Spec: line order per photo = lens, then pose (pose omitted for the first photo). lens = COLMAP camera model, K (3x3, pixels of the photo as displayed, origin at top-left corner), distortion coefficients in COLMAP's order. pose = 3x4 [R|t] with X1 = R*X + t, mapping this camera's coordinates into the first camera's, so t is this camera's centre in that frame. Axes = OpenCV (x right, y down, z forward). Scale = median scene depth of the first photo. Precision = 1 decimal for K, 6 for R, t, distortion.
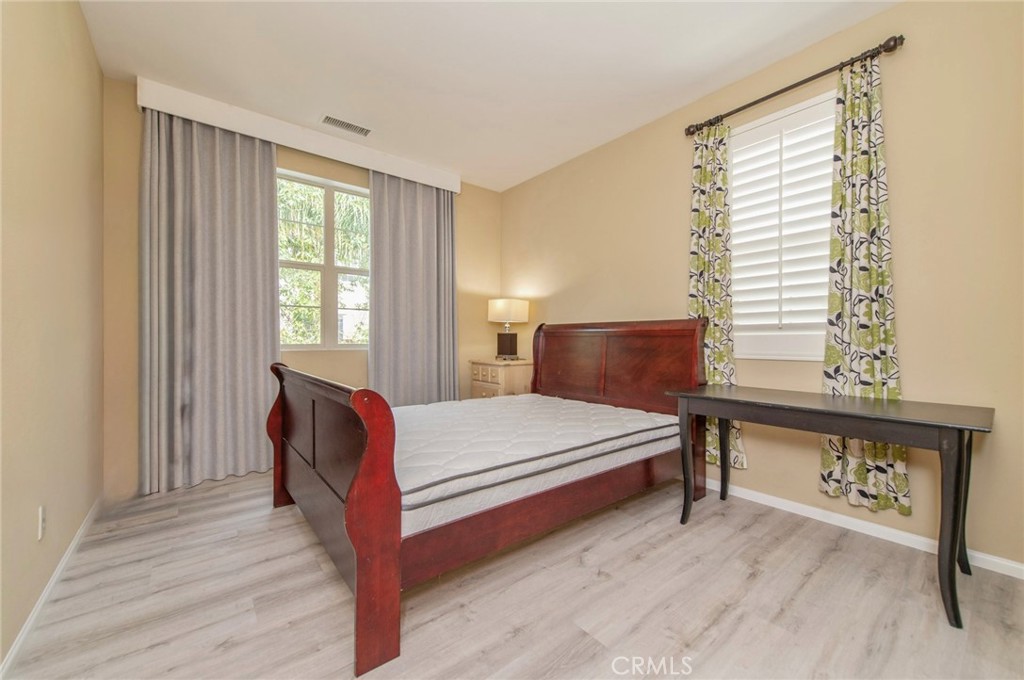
lens RADIAL K [[398.8, 0, 514.9], [0, 398.8, 334.7], [0, 0, 1]] dist [0.010151, -0.000435]
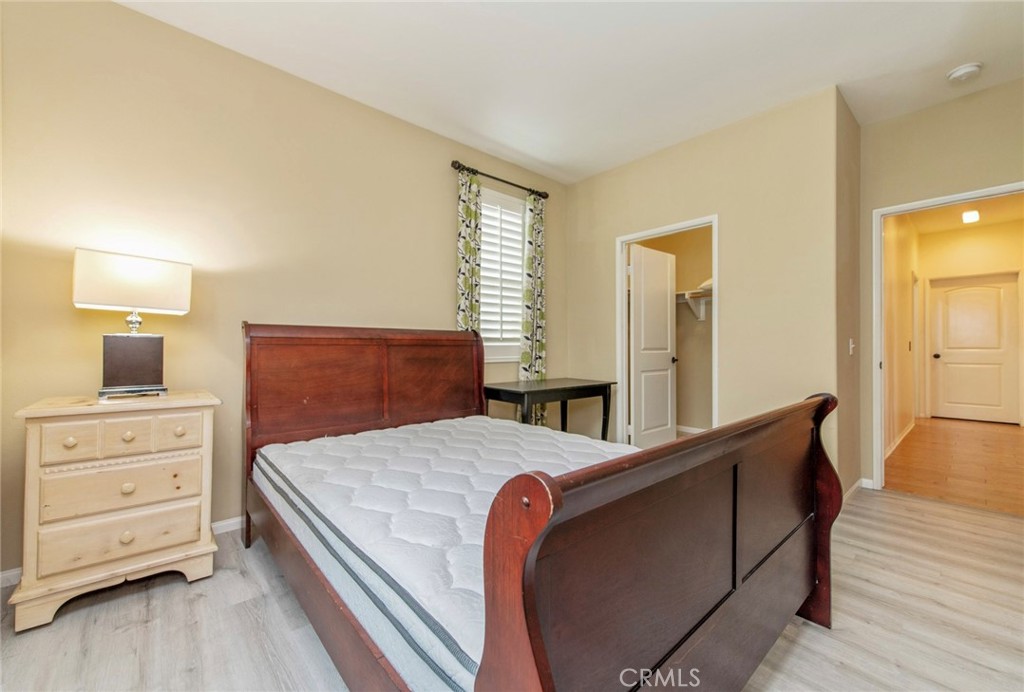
lens RADIAL K [[405.8, 0, 512.0], [0, 405.8, 346.0], [0, 0, 1]] dist [-0.000235, -0.000003]
pose [[-0.038098, 0.006245, 0.999254, -0.703552], [-0.005193, 0.999966, -0.006447, 0.010888], [-0.999261, -0.005435, -0.038064, 0.866260]]
